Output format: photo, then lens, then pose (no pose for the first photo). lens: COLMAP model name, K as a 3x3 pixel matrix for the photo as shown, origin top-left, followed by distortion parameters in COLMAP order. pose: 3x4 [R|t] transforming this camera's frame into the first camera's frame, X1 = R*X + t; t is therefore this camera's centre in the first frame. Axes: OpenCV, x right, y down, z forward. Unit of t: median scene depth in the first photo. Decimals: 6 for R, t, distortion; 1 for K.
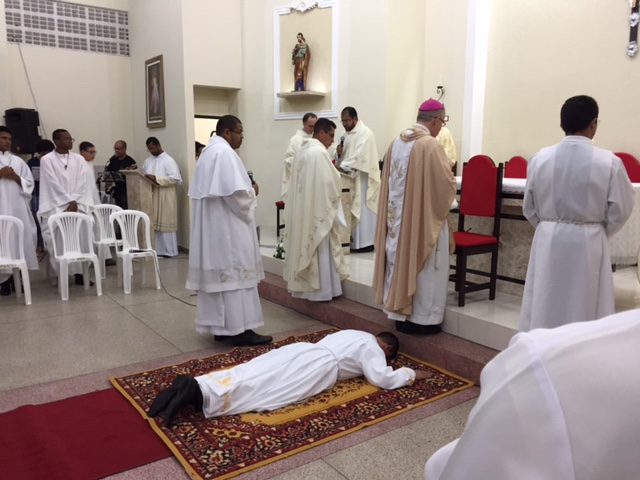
lens RADIAL K [[549.8, 0, 333.1], [0, 549.8, 243.0], [0, 0, 1]] dist [0.050314, -0.031146]
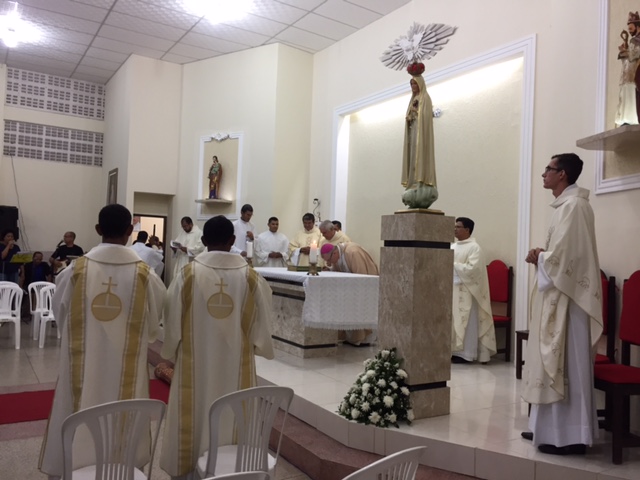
lens RADIAL K [[549.8, 0, 320.6], [0, 549.8, 237.9], [0, 0, 1]] dist [0.050314, -0.031146]
pose [[0.998374, 0.031412, -0.047573, 0.208122], [-0.039730, 0.981847, -0.185469, 0.033216], [0.040884, 0.187058, 0.981498, -0.184875]]
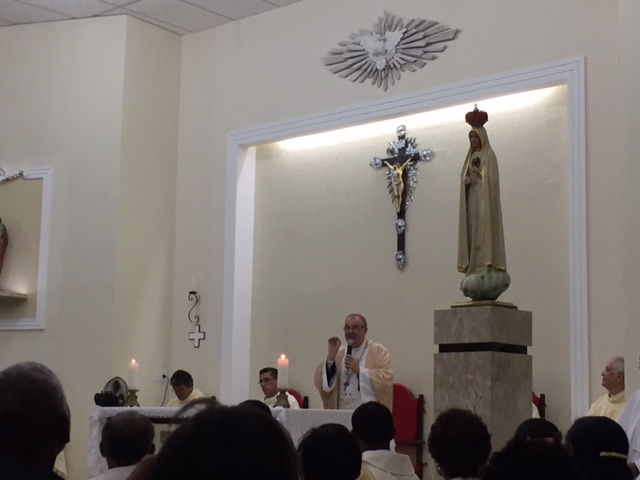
lens RADIAL K [[1249.9, 0, 318.8], [0, 1249.9, 239.7], [0, 0, 1]] dist [0.046908, 0.000000]
pose [[0.979612, 0.043227, 0.196195, 0.025646], [0.018474, 0.953057, -0.302225, 0.111695], [-0.200049, 0.299688, 0.932828, -0.432912]]
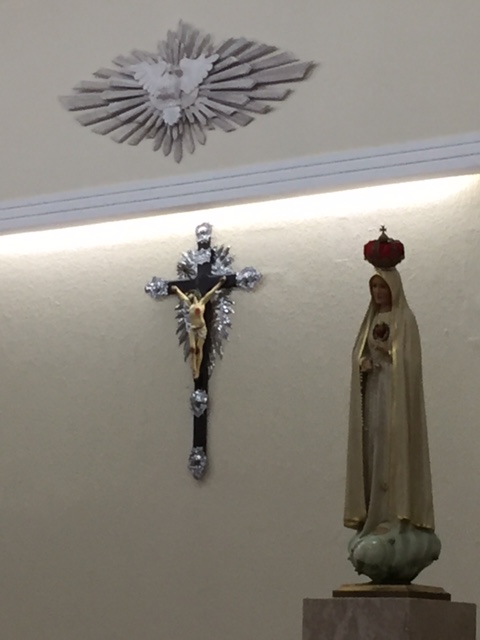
lens RADIAL K [[2121.9, 0, 241.0], [0, 2121.9, 320.7], [0, 0, 1]] dist [0.098927, 0.000000]
pose [[0.946481, 0.069757, 0.315130, -0.004277], [0.033852, 0.949524, -0.311862, 0.059663], [-0.320978, 0.305839, 0.896346, -0.388529]]
